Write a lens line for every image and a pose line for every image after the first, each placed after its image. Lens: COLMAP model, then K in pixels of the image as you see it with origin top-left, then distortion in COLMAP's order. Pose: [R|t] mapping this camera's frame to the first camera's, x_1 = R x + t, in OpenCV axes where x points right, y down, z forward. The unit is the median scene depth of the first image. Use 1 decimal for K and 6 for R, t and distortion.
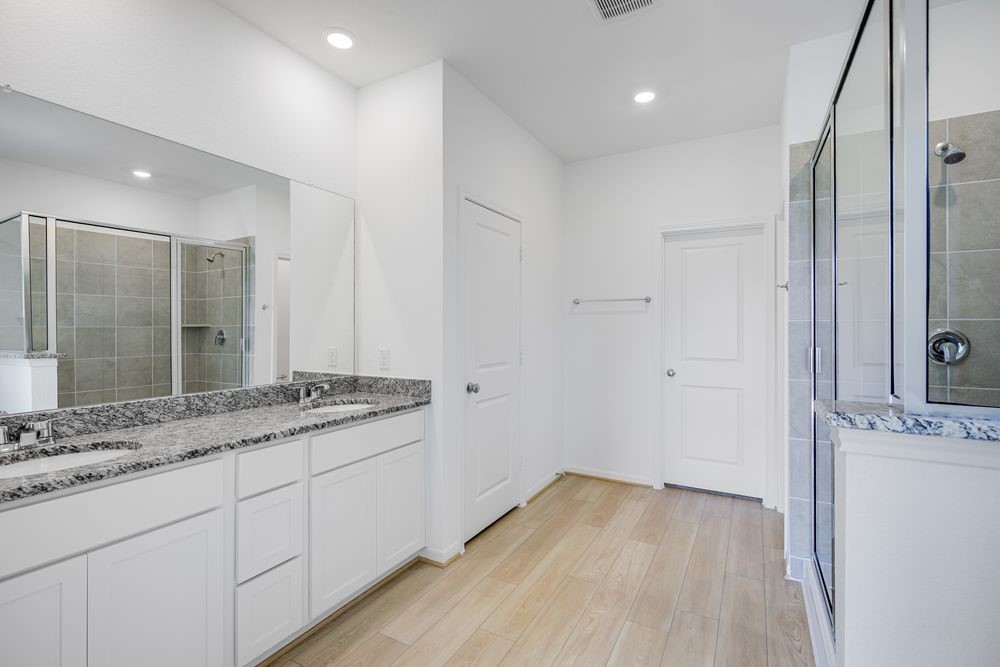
lens RADIAL K [[444.4, 0, 497.1], [0, 444.4, 327.1], [0, 0, 1]] dist [-0.009186, 0.000548]
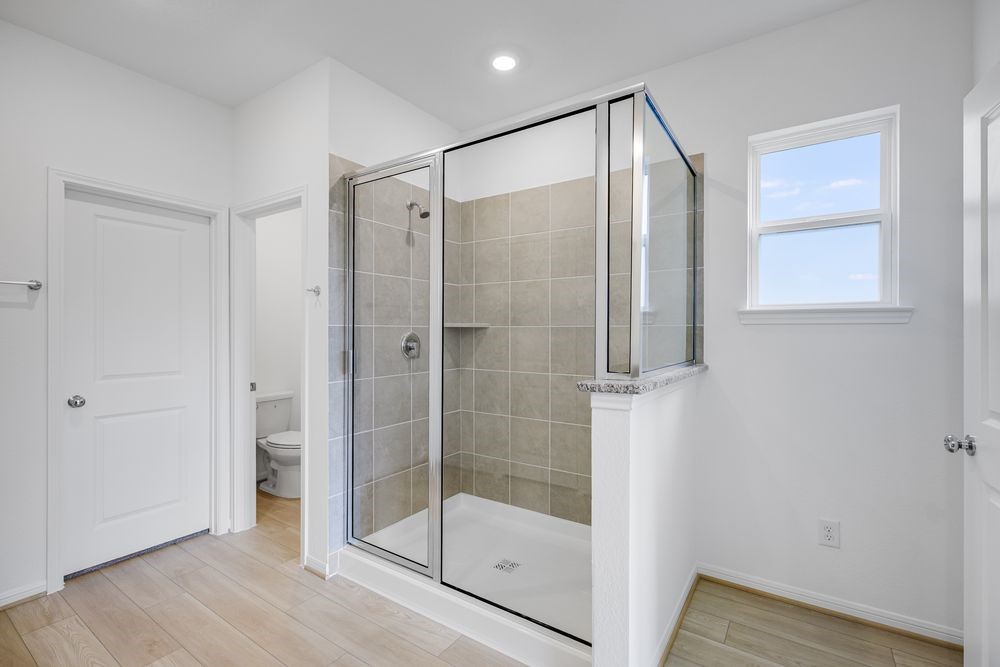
lens RADIAL K [[444.4, 0, 497.2], [0, 444.4, 334.3], [0, 0, 1]] dist [-0.009186, 0.000548]
pose [[0.070987, -0.004311, 0.997468, -0.242961], [0.000445, 0.999991, 0.004290, 0.001461], [-0.997477, 0.000139, 0.070988, 0.393570]]
